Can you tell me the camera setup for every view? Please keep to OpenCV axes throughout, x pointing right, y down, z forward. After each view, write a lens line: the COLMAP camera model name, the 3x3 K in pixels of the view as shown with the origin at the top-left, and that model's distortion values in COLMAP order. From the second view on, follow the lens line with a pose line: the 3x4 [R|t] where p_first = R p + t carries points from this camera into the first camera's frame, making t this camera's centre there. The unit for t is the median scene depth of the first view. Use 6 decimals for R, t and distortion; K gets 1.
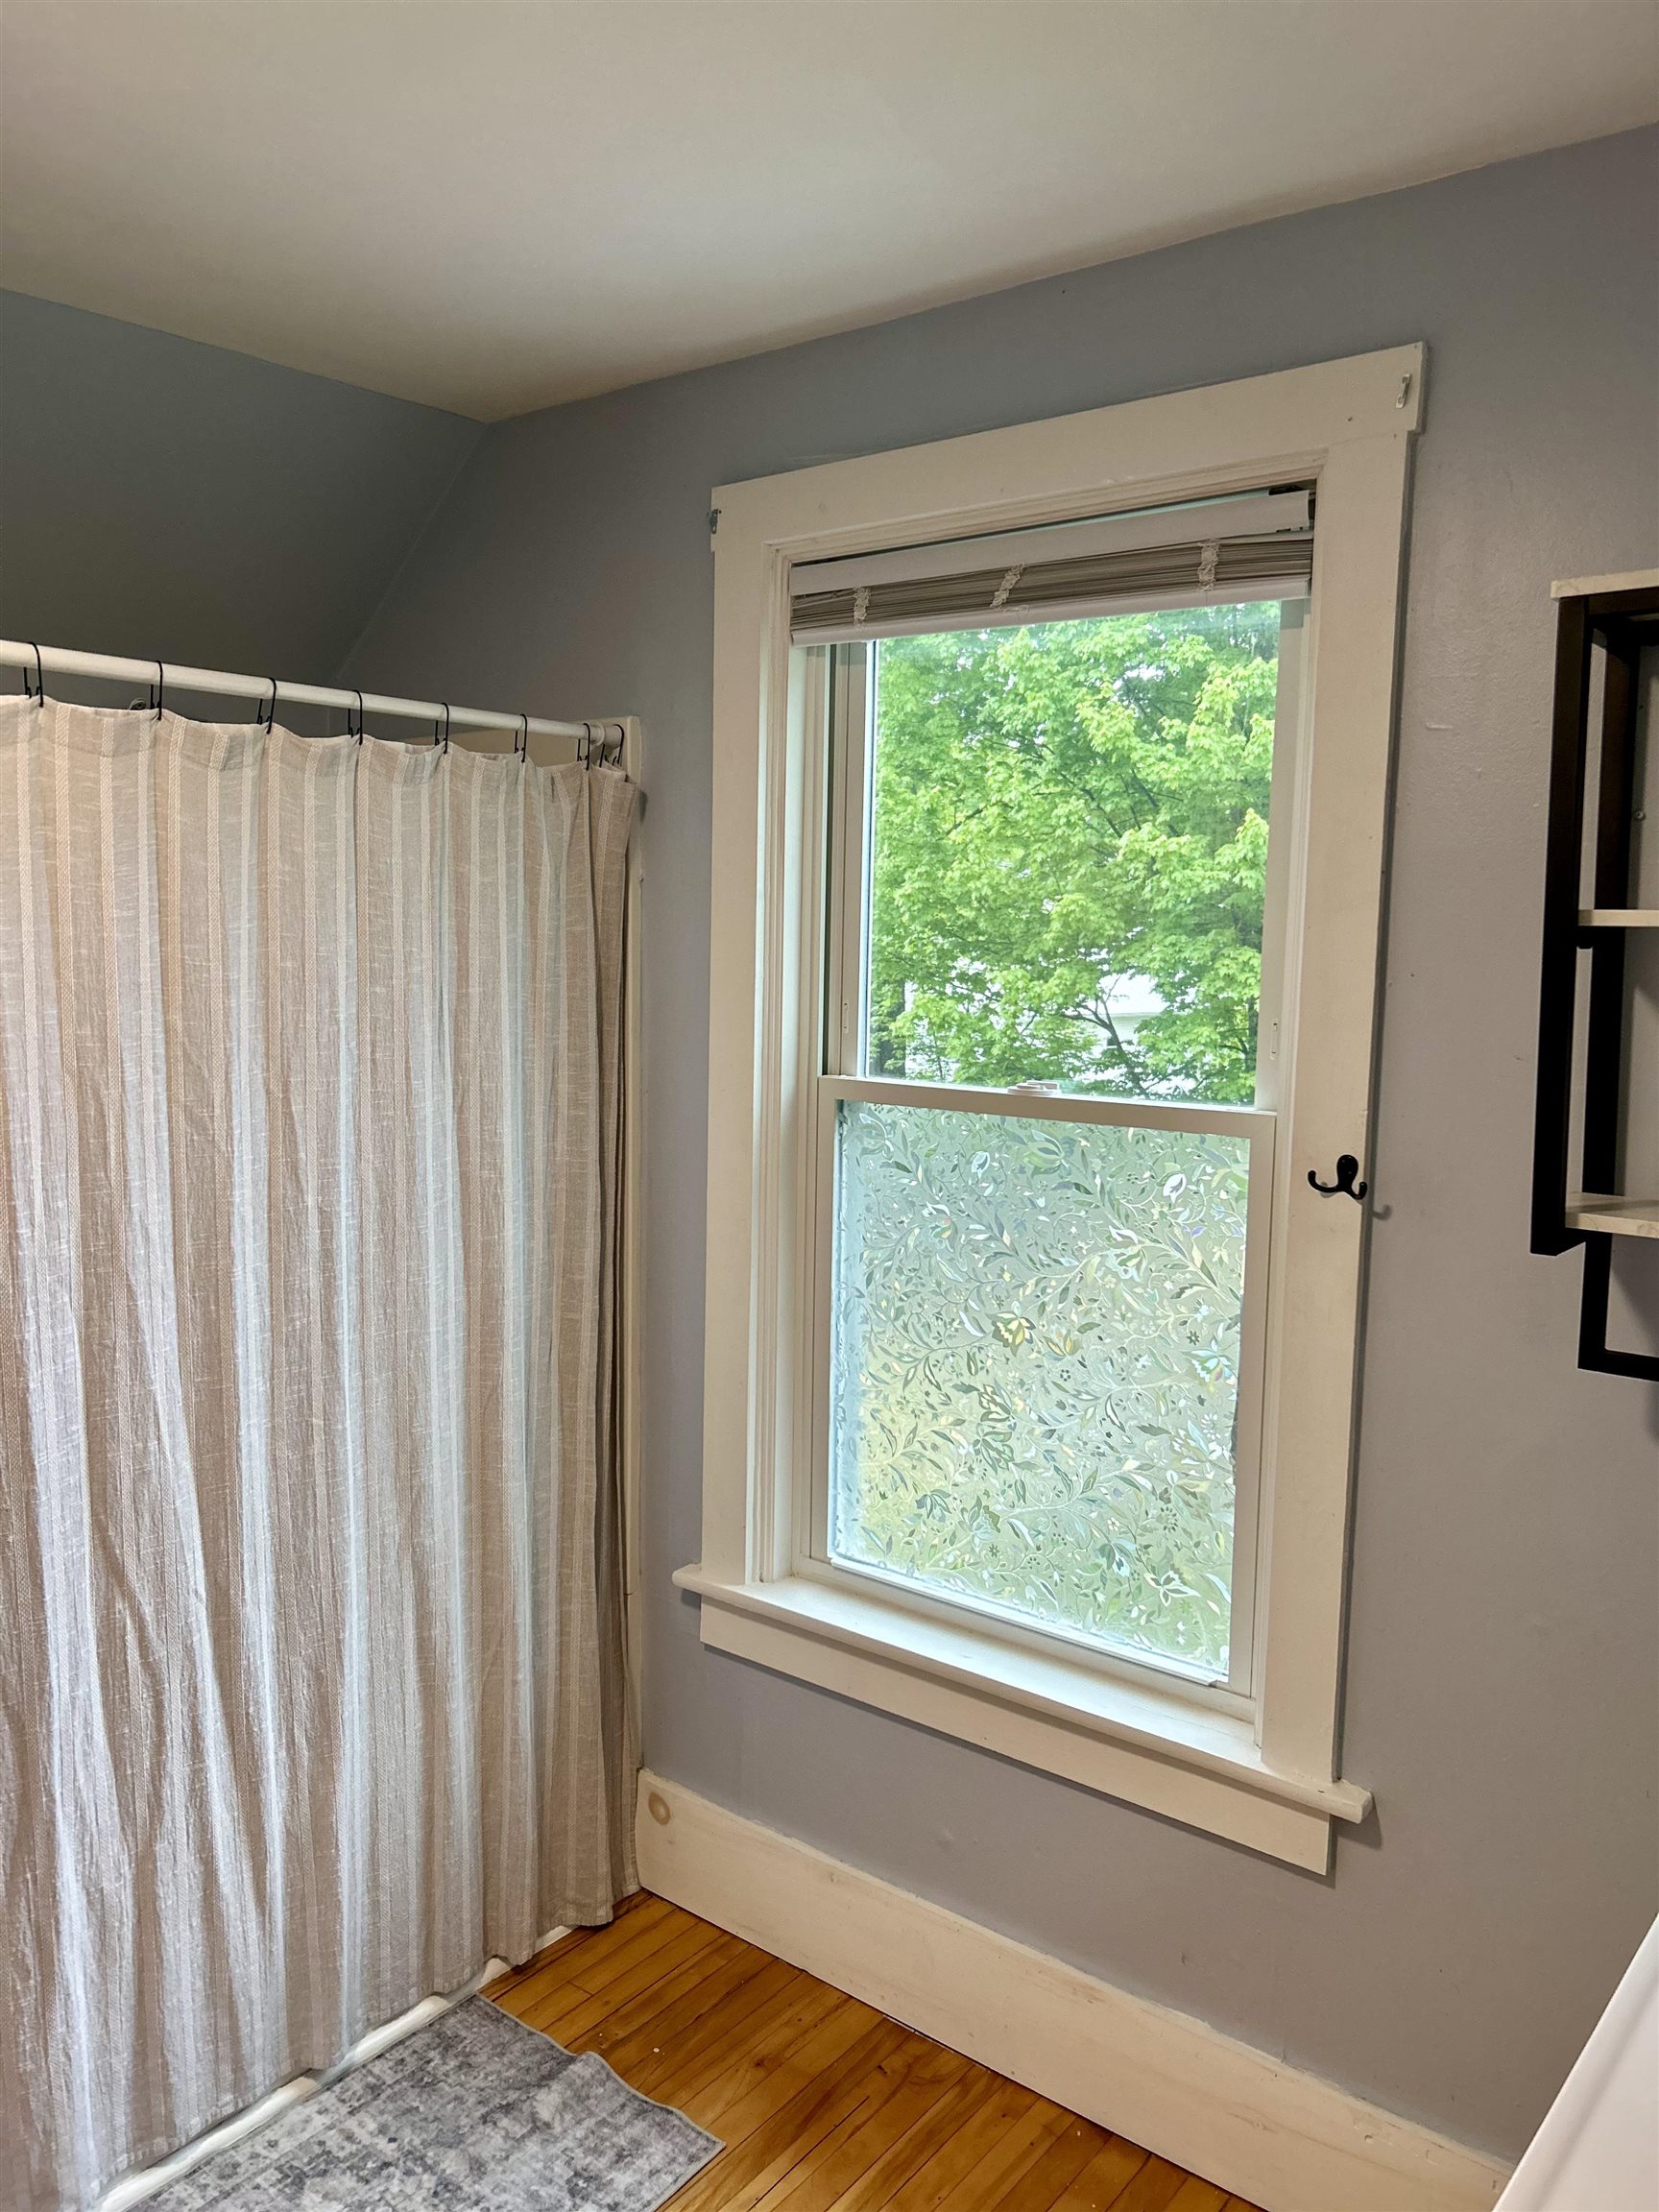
lens RADIAL K [[1660.2, 0, 838.8], [0, 1660.2, 1109.9], [0, 0, 1]] dist [0.023714, -0.025264]
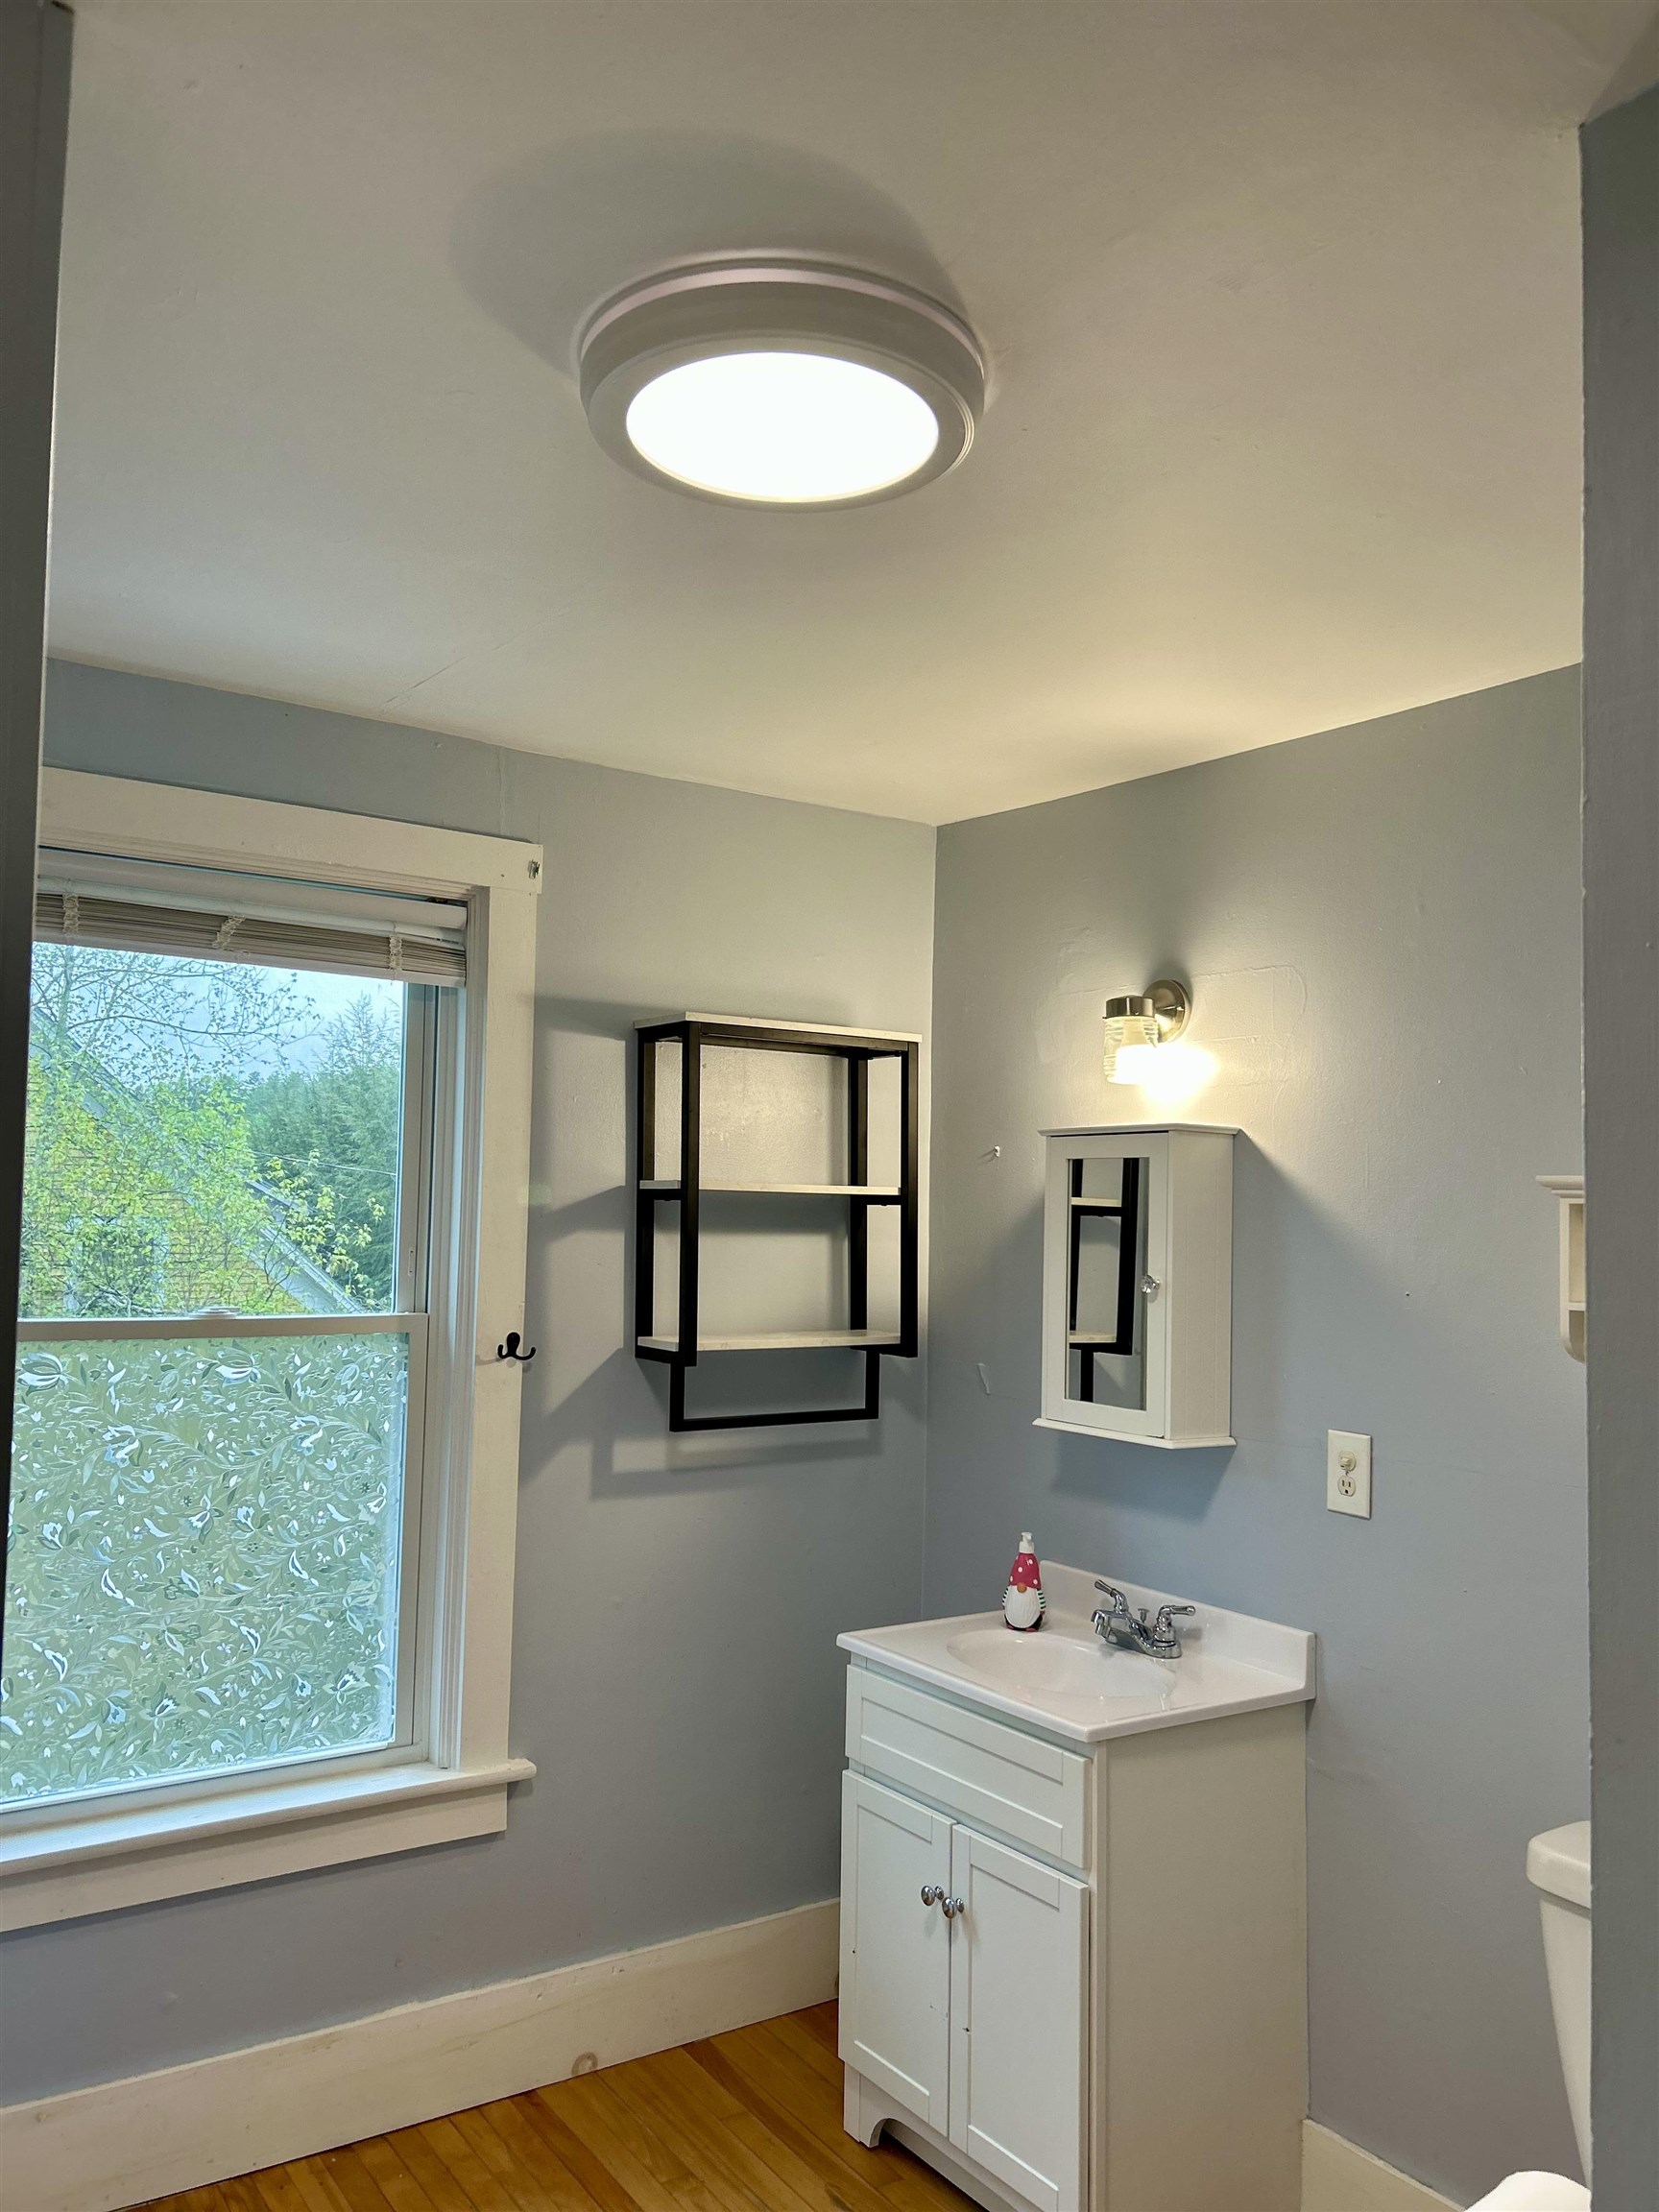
lens RADIAL K [[1660.2, 0, 828.9], [0, 1660.2, 1109.0], [0, 0, 1]] dist [0.023714, -0.025264]
pose [[0.304237, 0.050956, 0.951232, -1.066646], [0.086503, 0.992965, -0.080858, -0.028760], [-0.948661, 0.106885, 0.297689, 0.226738]]
